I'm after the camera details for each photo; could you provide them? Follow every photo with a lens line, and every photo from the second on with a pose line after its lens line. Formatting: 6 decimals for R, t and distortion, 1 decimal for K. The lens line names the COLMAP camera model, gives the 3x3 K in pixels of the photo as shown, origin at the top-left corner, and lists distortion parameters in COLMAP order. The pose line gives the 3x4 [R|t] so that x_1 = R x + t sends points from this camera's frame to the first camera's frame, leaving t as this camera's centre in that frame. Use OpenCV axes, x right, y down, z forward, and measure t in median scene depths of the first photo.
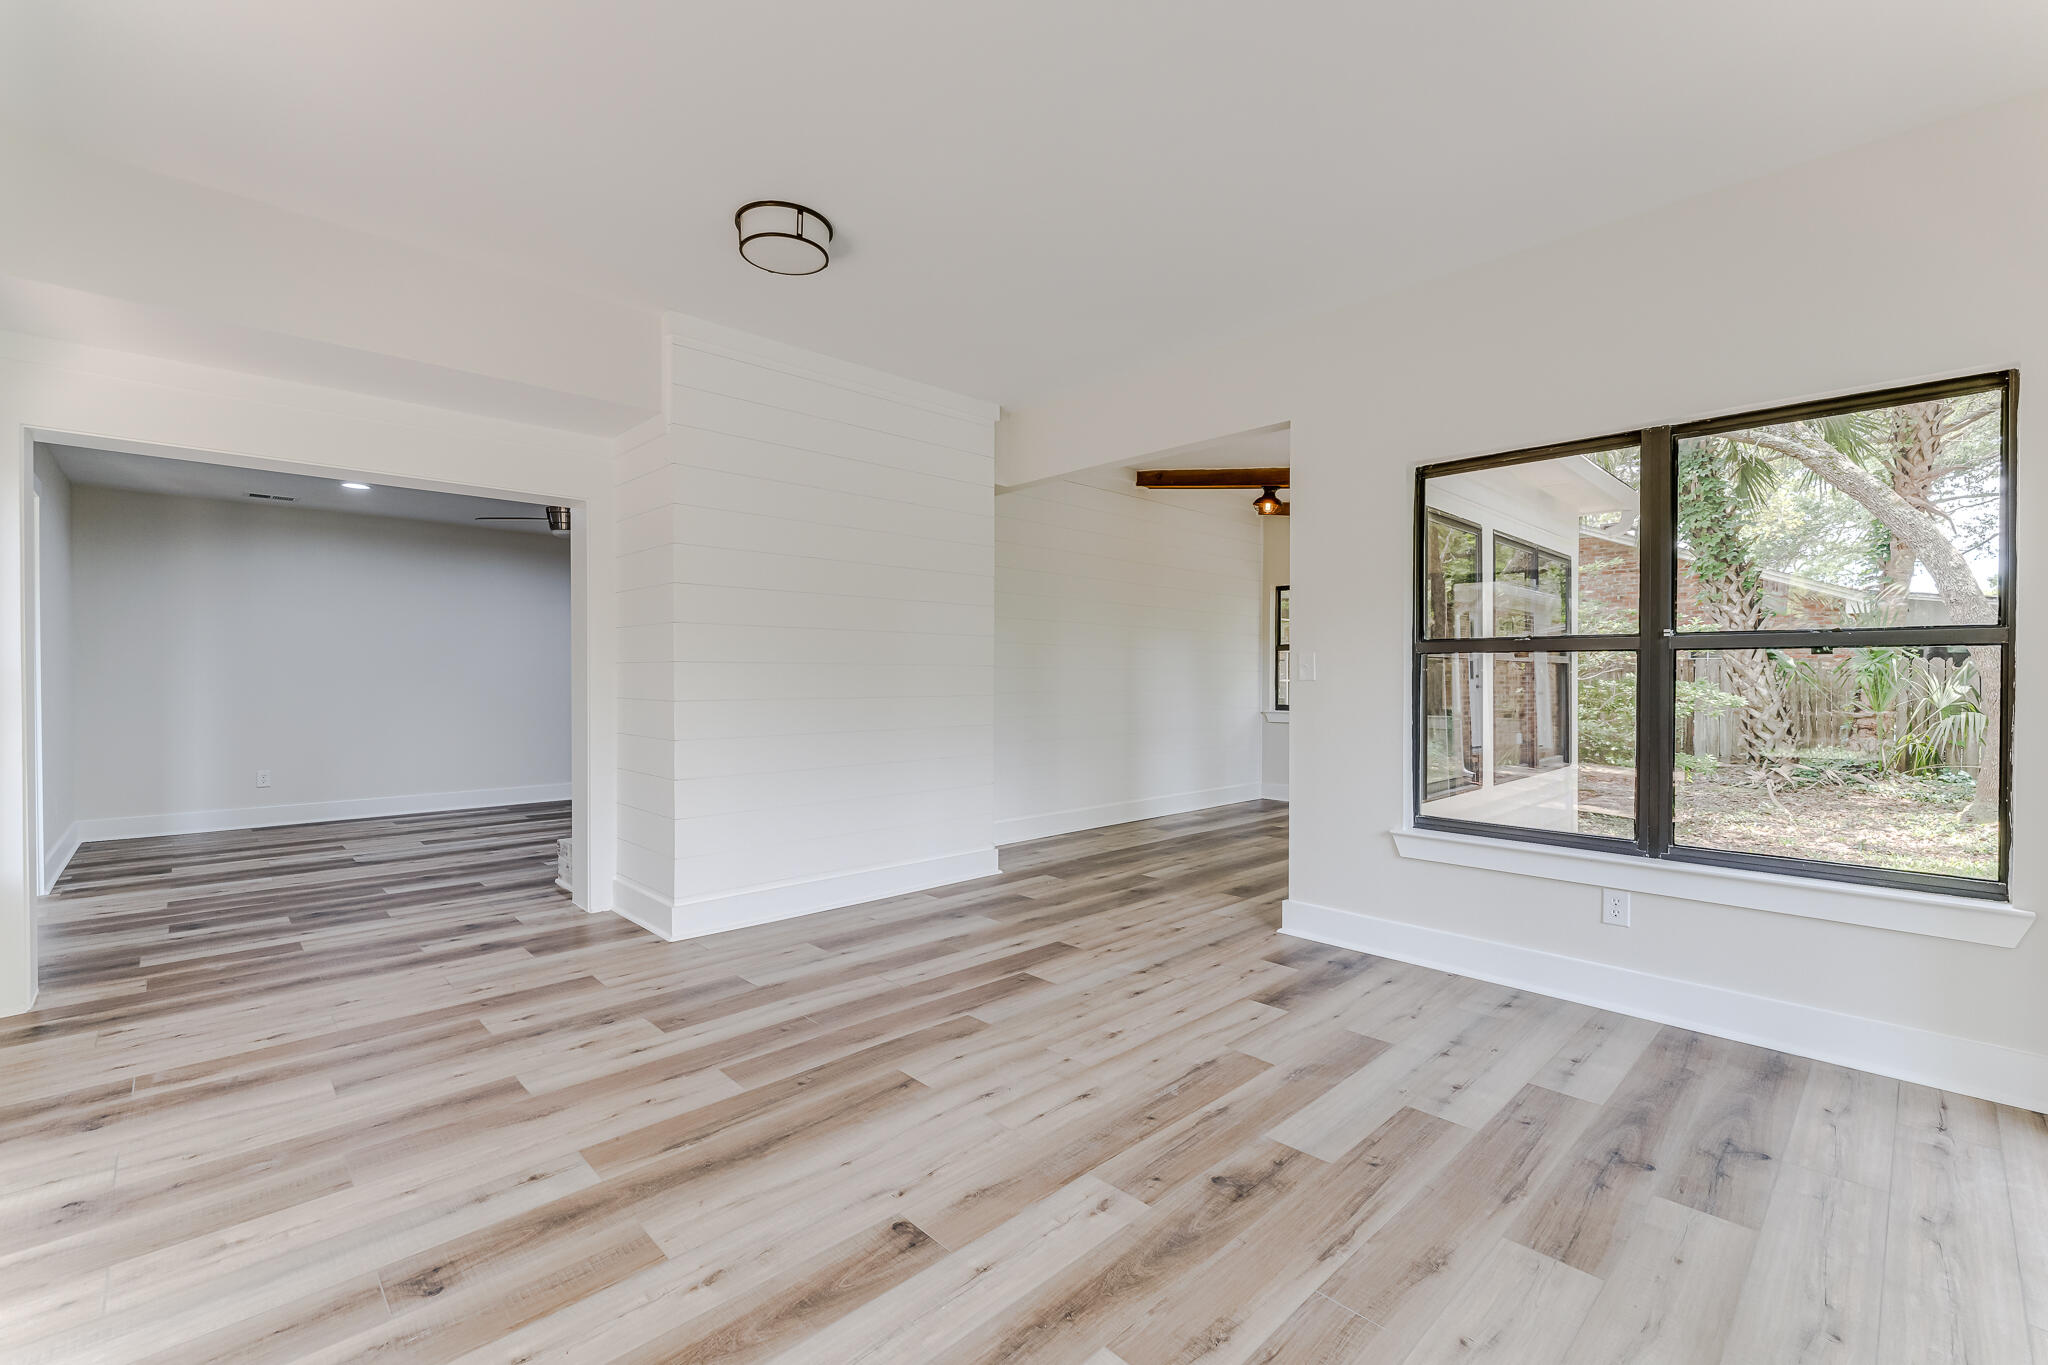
lens RADIAL K [[865.6, 0, 1024.1], [0, 865.6, 672.0], [0, 0, 1]] dist [0.000404, 0.000578]
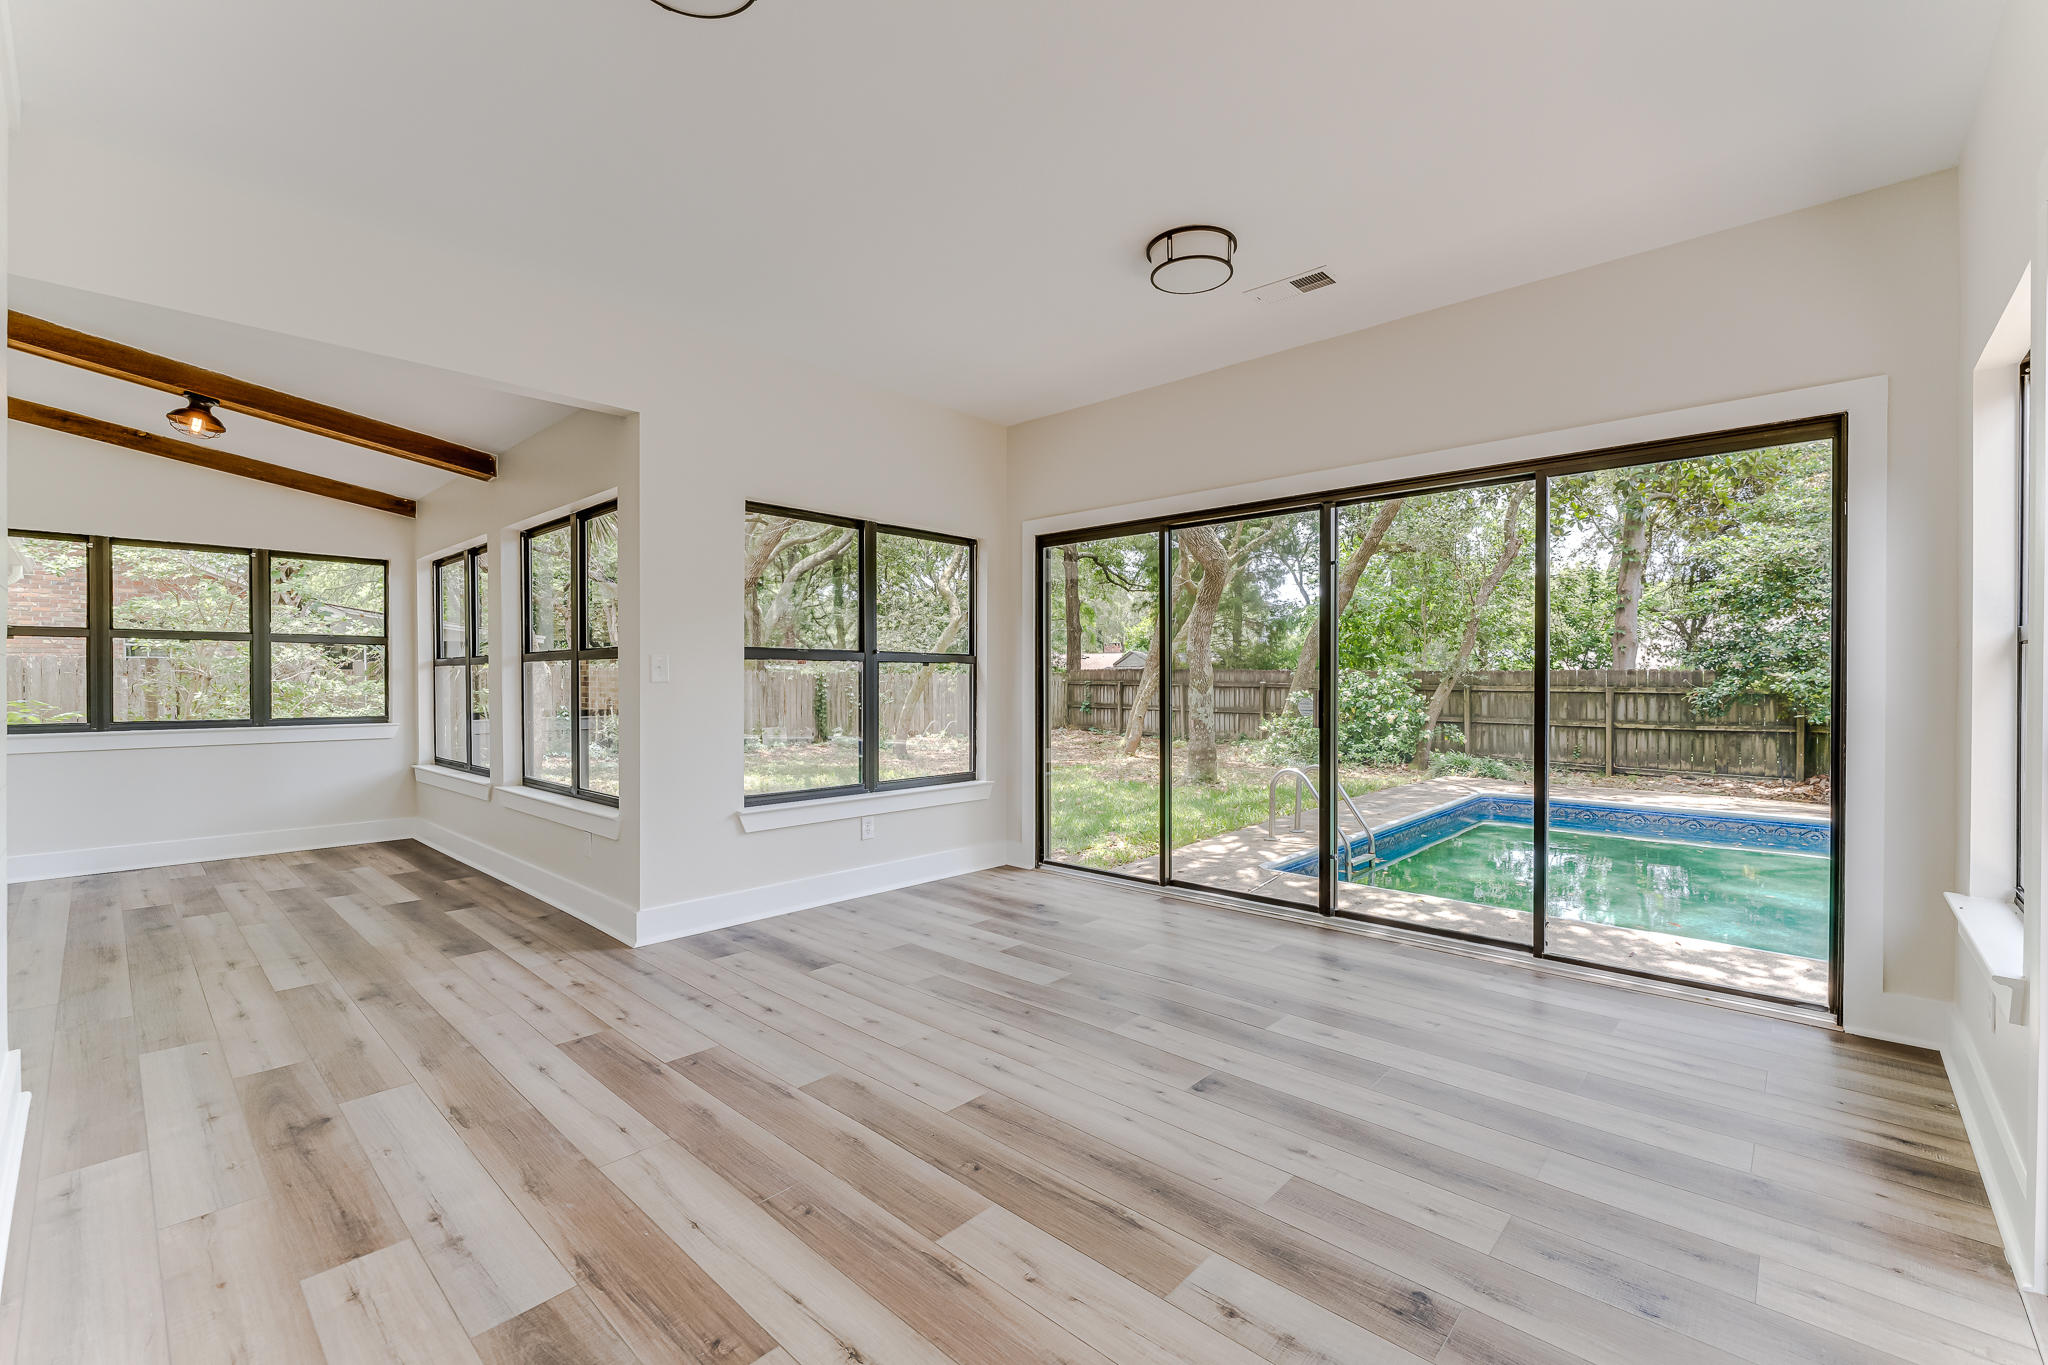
lens RADIAL K [[865.6, 0, 1020.5], [0, 865.6, 682.2], [0, 0, 1]] dist [0.000404, 0.000578]
pose [[-0.047350, -0.007256, 0.998852, -0.872365], [-0.003678, 0.999968, 0.007090, -0.001059], [-0.998872, -0.003338, -0.047375, 0.797191]]
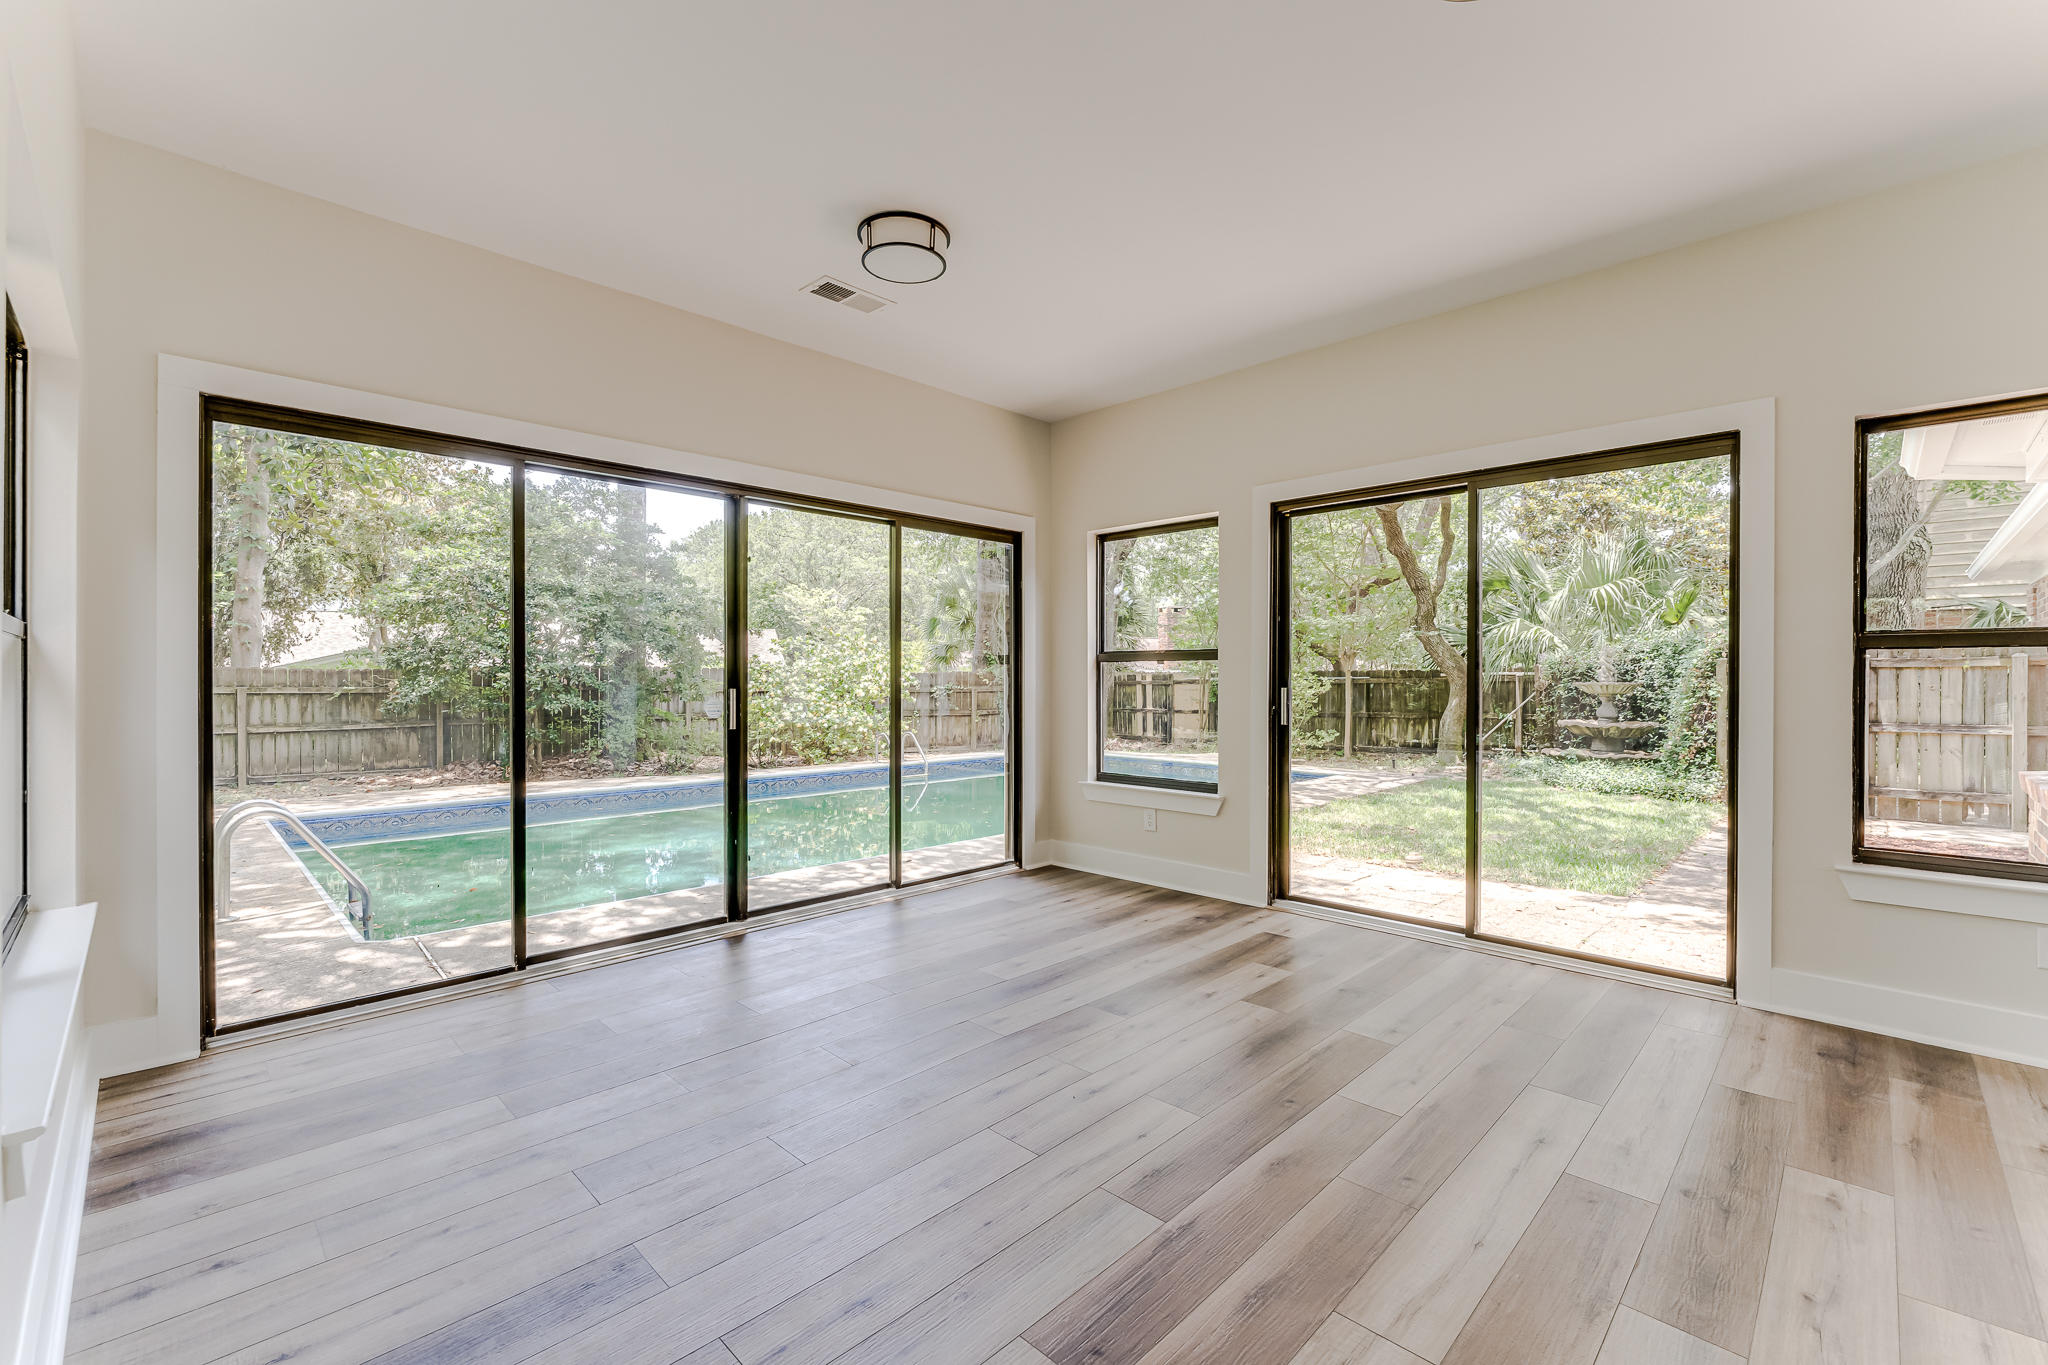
lens RADIAL K [[865.6, 0, 1006.3], [0, 865.6, 679.9], [0, 0, 1]] dist [0.000404, 0.000578]
pose [[-0.999994, -0.002708, -0.002127, 0.050629], [-0.002706, 0.999996, -0.001144, 0.005593], [0.002130, -0.001139, -0.999997, 1.568960]]
